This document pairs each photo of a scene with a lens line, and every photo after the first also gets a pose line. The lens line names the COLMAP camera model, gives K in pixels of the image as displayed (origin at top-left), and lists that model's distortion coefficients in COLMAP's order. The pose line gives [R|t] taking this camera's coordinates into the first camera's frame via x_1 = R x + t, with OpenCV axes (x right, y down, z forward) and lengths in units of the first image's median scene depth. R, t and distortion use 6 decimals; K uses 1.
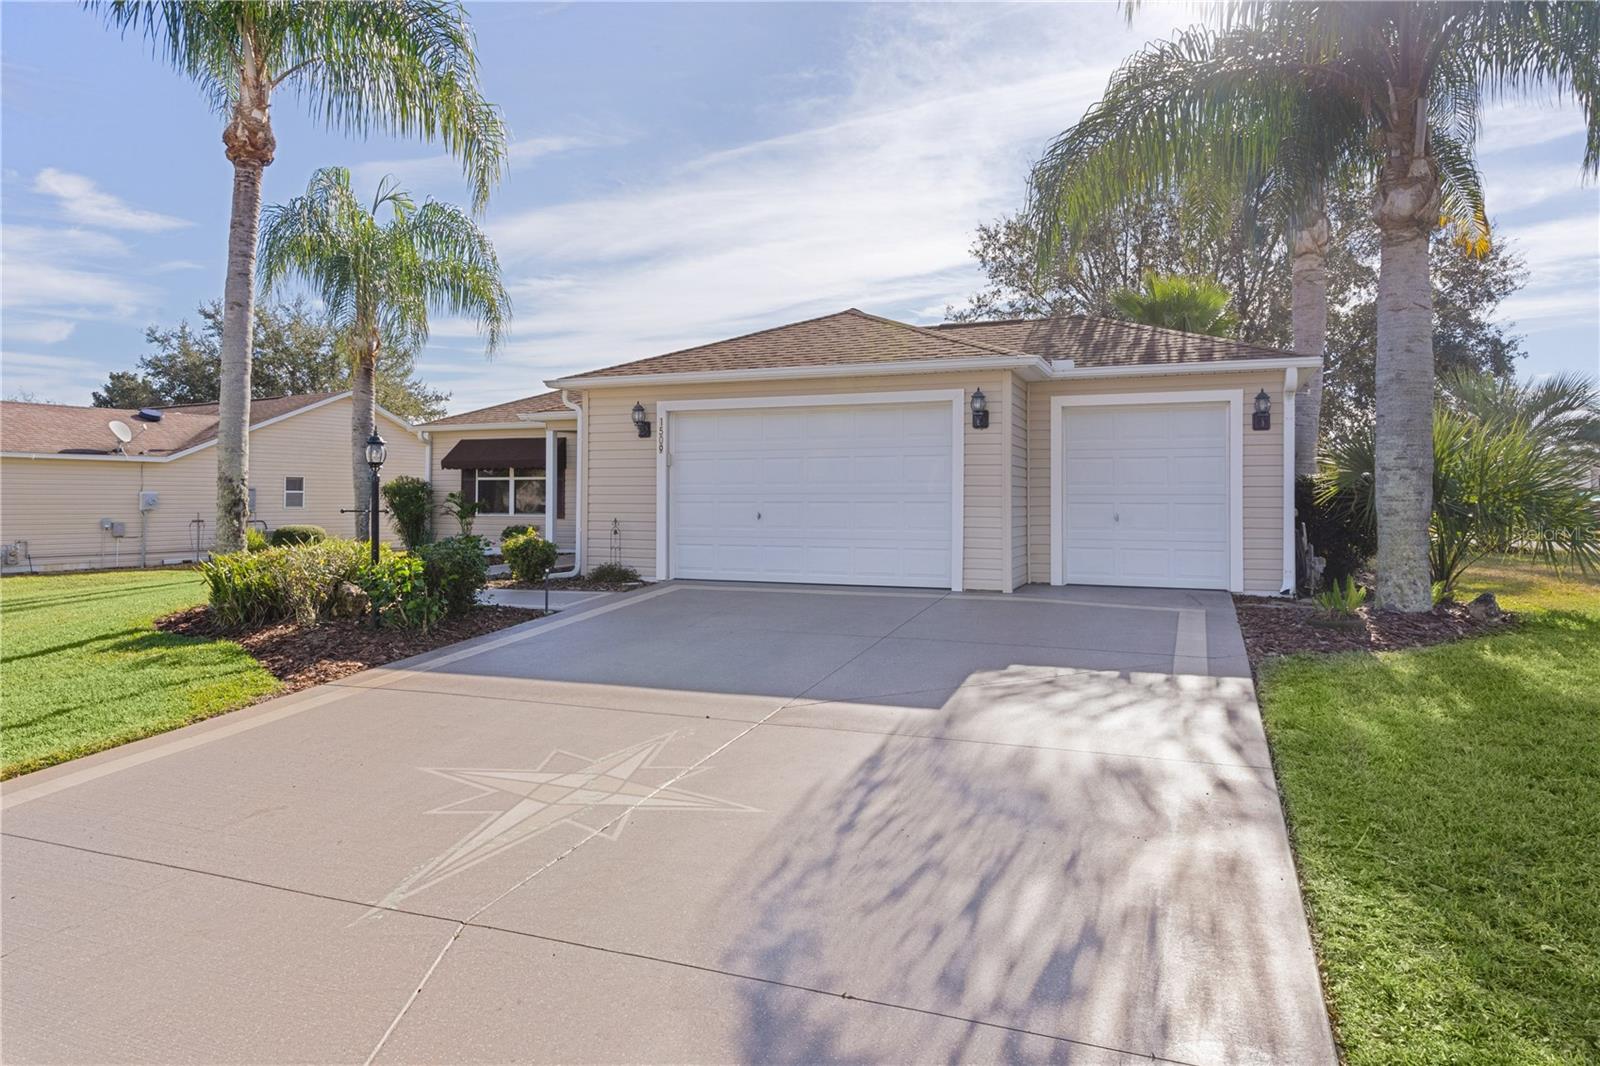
lens RADIAL K [[951.0, 0, 795.6], [0, 951.0, 487.3], [0, 0, 1]] dist [-0.002410, -0.001509]
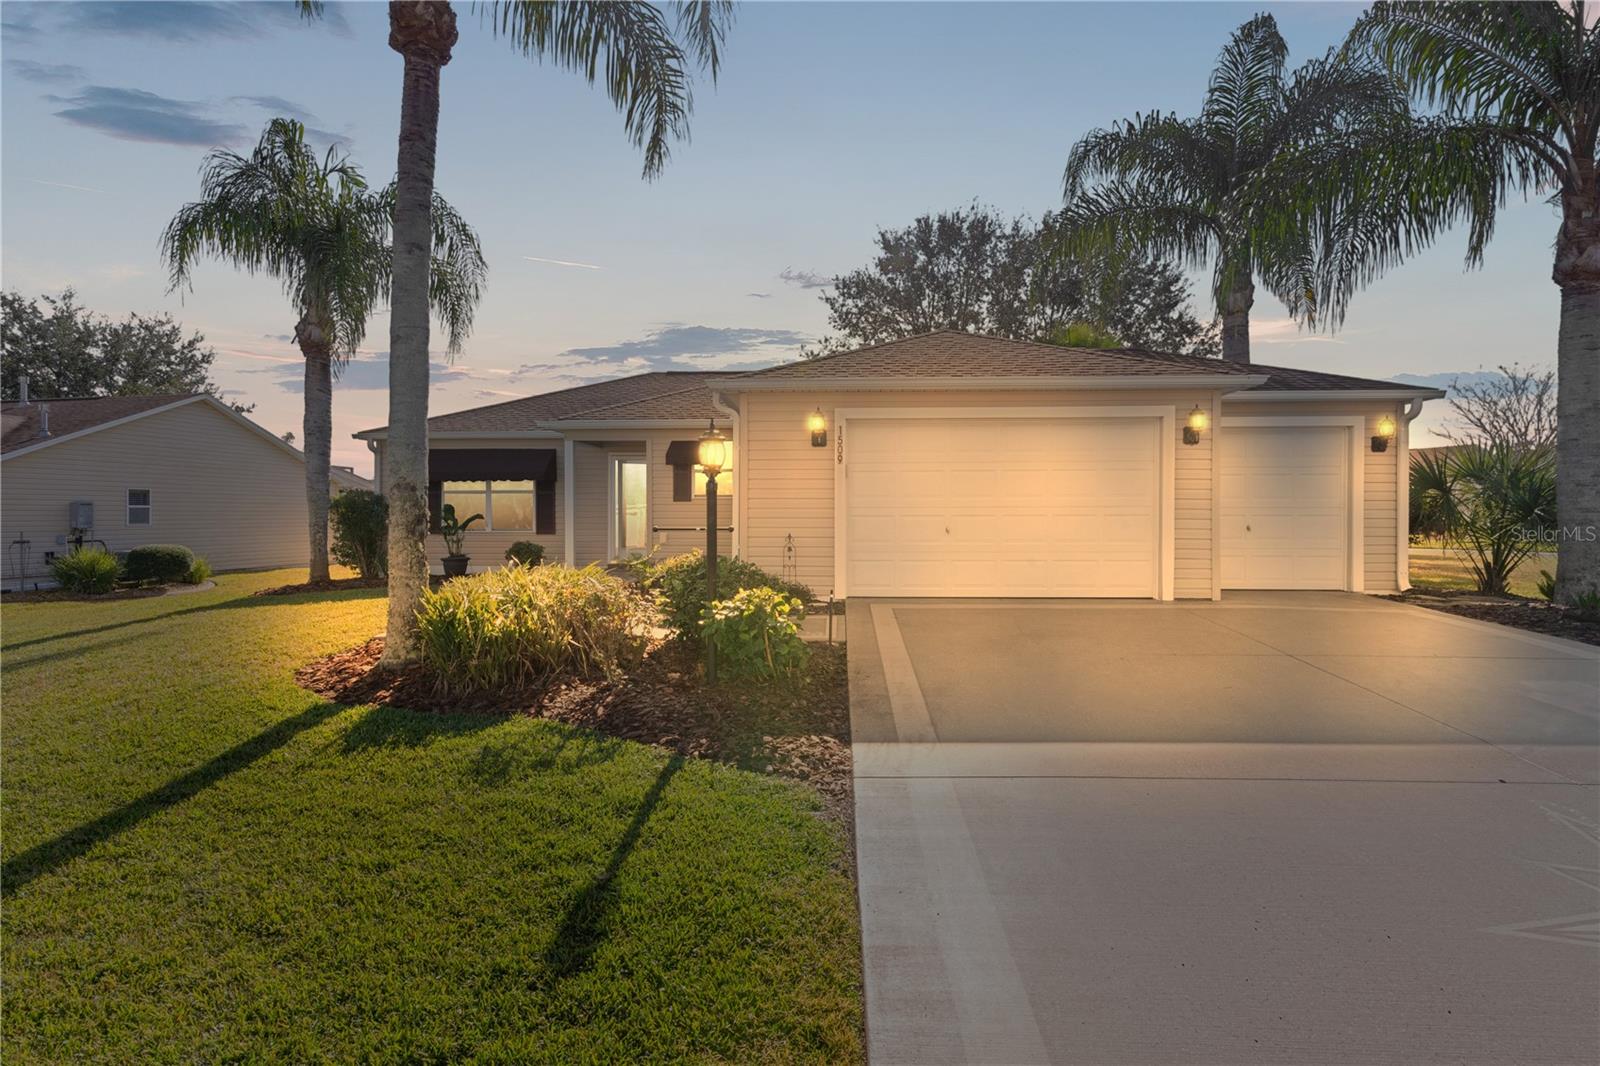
lens RADIAL K [[788.0, 0, 800.2], [0, 788.0, 526.1], [0, 0, 1]] dist [-0.001752, -0.000537]
pose [[0.946649, -0.008420, 0.322155, -0.476498], [-0.000772, 0.999596, 0.028395, 0.004014], [-0.322264, -0.027128, 0.946261, 0.307122]]
